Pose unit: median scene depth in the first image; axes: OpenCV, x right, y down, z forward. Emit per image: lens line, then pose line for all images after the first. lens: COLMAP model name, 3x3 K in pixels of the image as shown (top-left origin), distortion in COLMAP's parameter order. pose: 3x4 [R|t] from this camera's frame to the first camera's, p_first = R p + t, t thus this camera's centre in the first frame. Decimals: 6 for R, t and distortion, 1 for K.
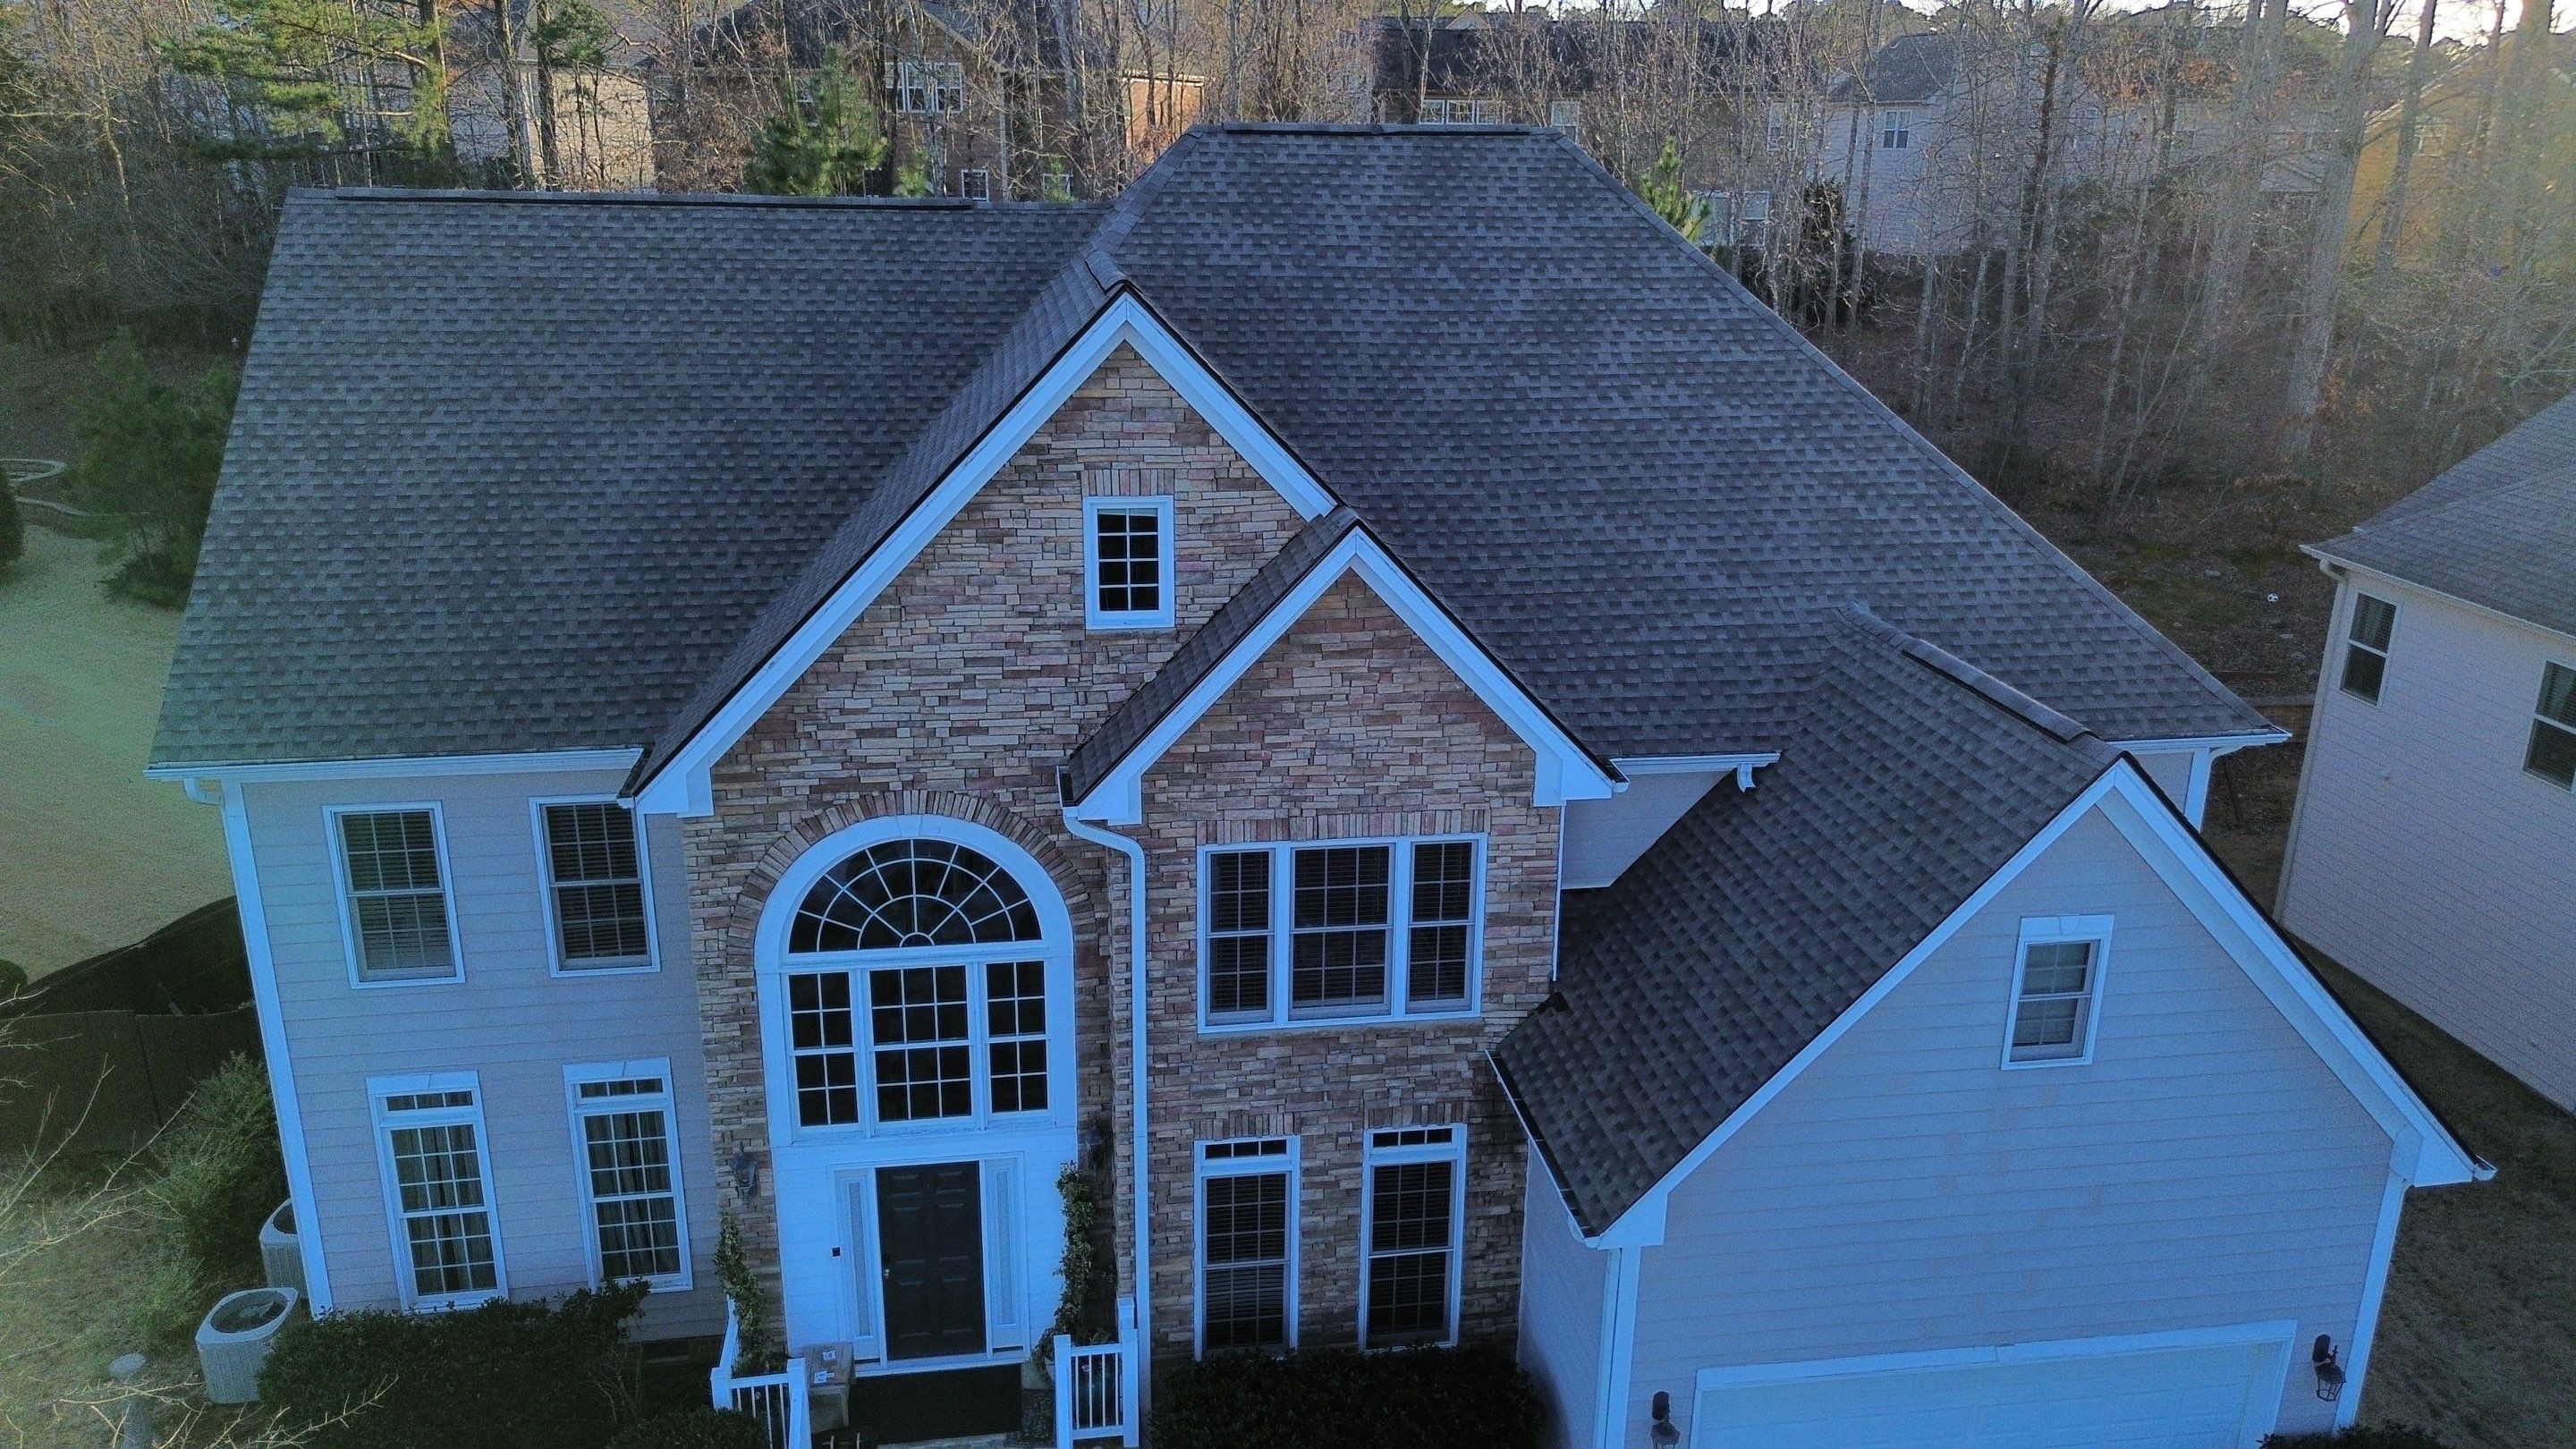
lens RADIAL K [[1831.2, 0, 1285.9], [0, 1831.2, 721.3], [0, 0, 1]] dist [0.069721, -0.062749]
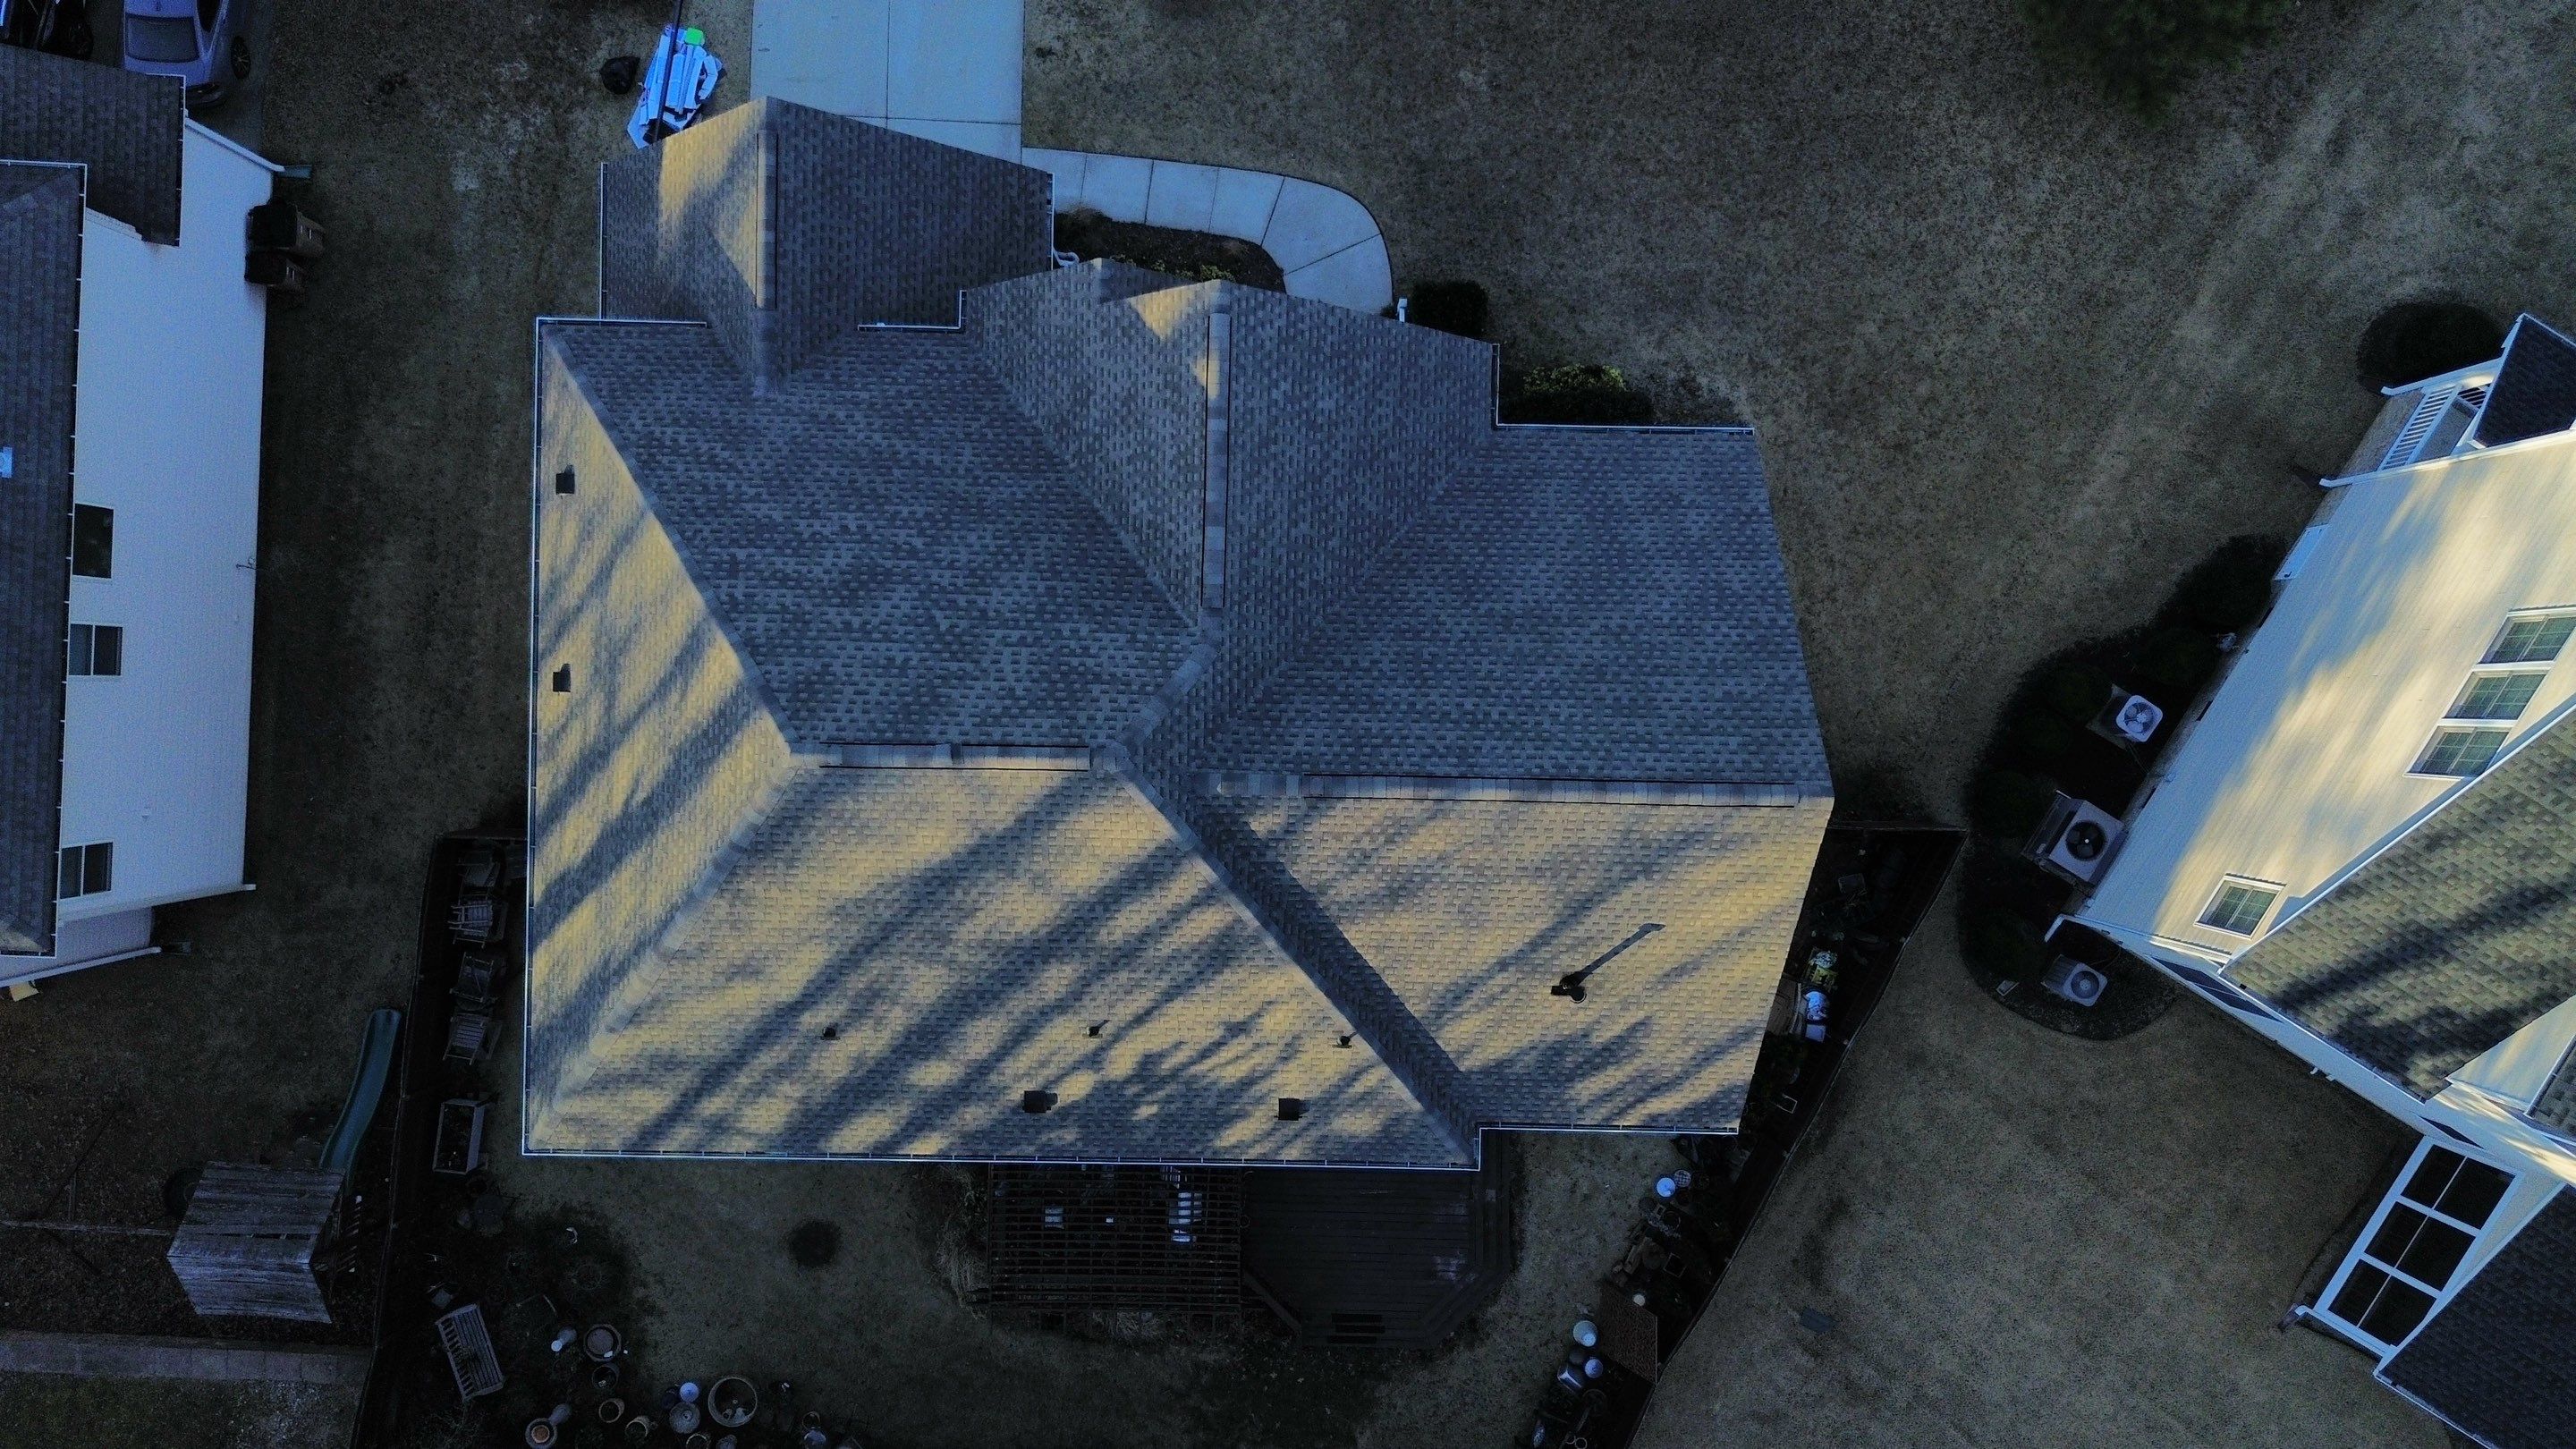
lens RADIAL K [[1831.2, 0, 1298.3], [0, 1831.2, 736.7], [0, 0, 1]] dist [0.069721, -0.062749]
pose [[-0.985550, -0.168101, -0.020790, -0.168311], [0.034822, -0.321202, 0.946370, -1.716940], [-0.165764, 0.931971, 0.322415, 0.720039]]
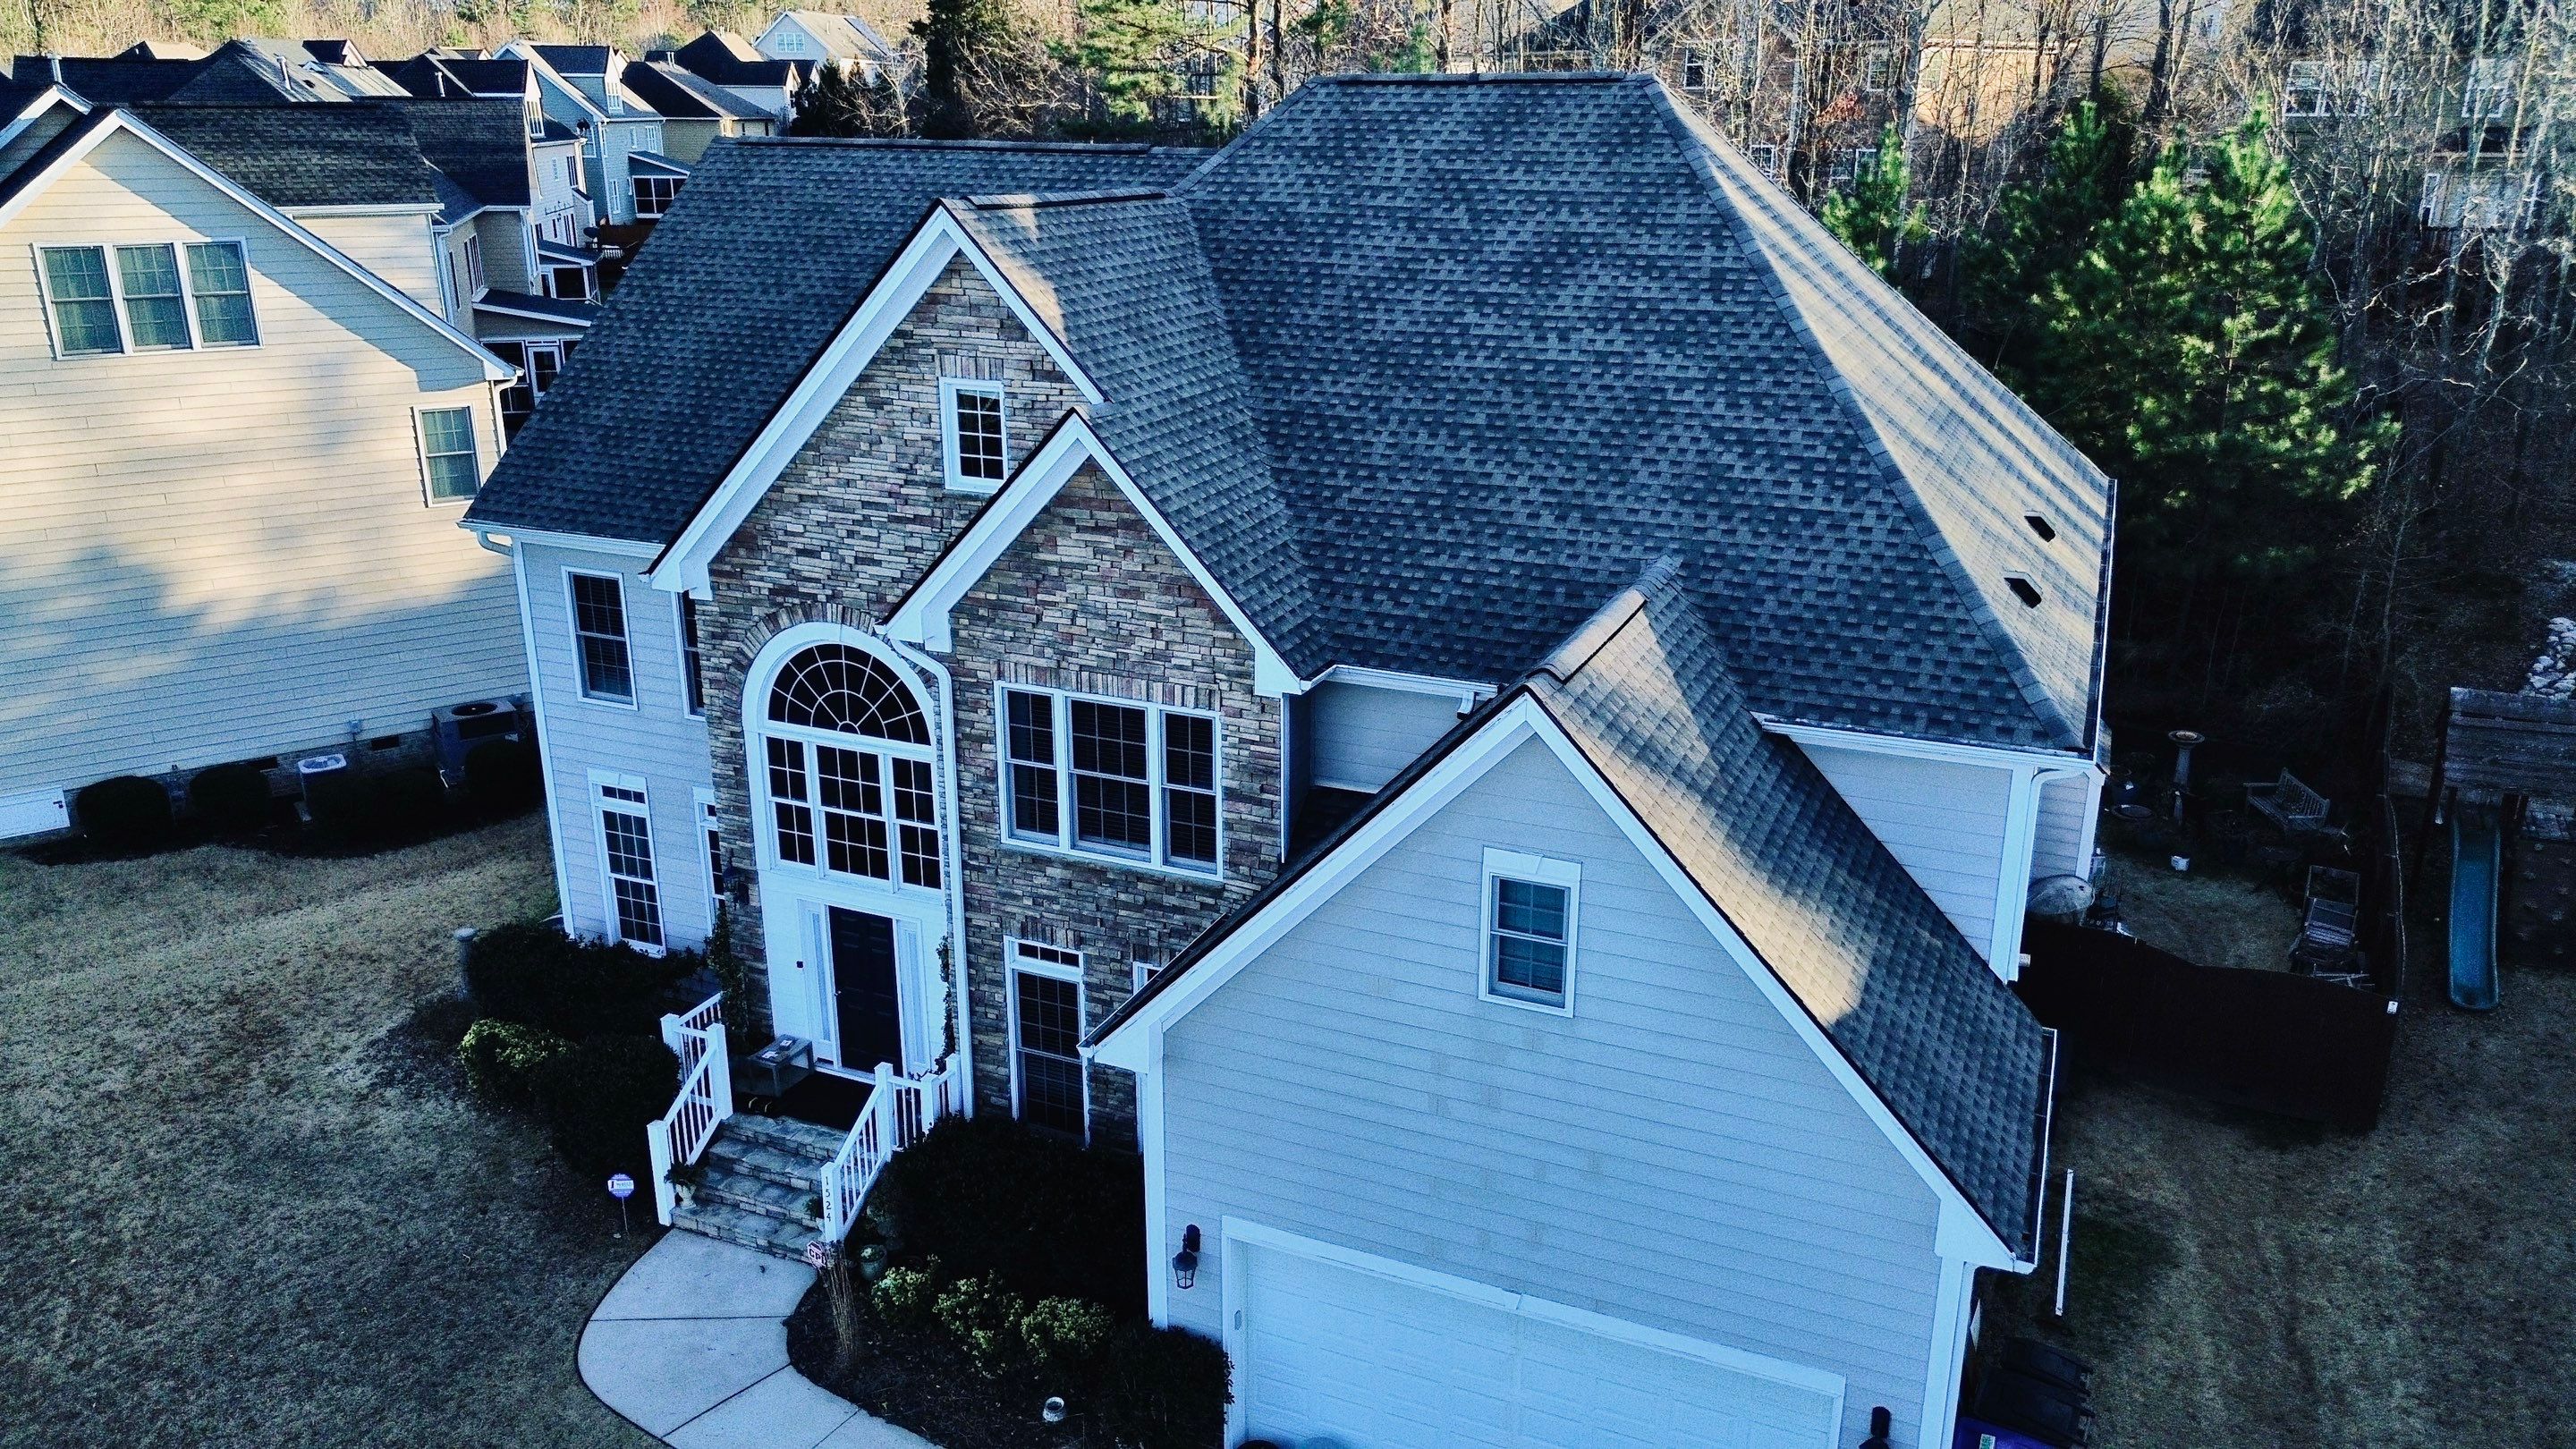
lens RADIAL K [[1831.2, 0, 1282.7], [0, 1831.2, 726.3], [0, 0, 1]] dist [0.069721, -0.062749]
pose [[0.845019, 0.162547, -0.509432, 0.676494], [-0.158493, 0.986005, 0.051709, 0.006082], [0.510707, 0.037046, 0.858956, 0.070885]]
